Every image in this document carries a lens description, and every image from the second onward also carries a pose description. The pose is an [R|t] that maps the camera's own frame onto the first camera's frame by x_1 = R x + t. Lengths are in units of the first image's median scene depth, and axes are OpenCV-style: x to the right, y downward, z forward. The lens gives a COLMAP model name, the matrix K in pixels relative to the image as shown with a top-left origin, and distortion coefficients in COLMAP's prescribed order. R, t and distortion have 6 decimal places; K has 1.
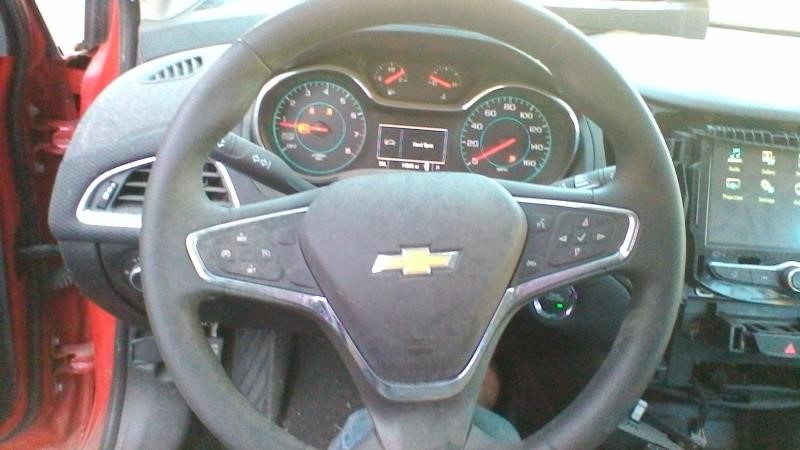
lens RADIAL K [[644.3, 0, 403.4], [0, 644.3, 216.5], [0, 0, 1]] dist [-0.005263, 0.009655]
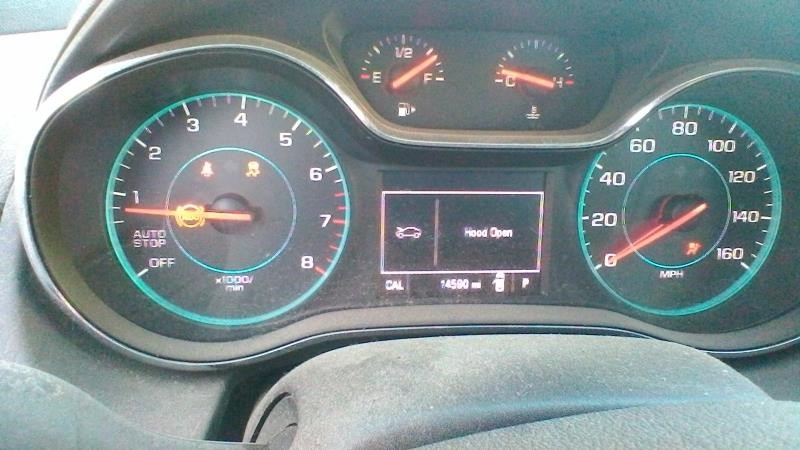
lens RADIAL K [[644.3, 0, 394.0], [0, 644.3, 225.5], [0, 0, 1]] dist [-0.005263, 0.009655]
pose [[0.991261, -0.078730, 0.105845, -0.074298], [0.083459, 0.995667, -0.041005, -0.105126], [-0.102158, 0.049481, 0.993537, 0.603424]]
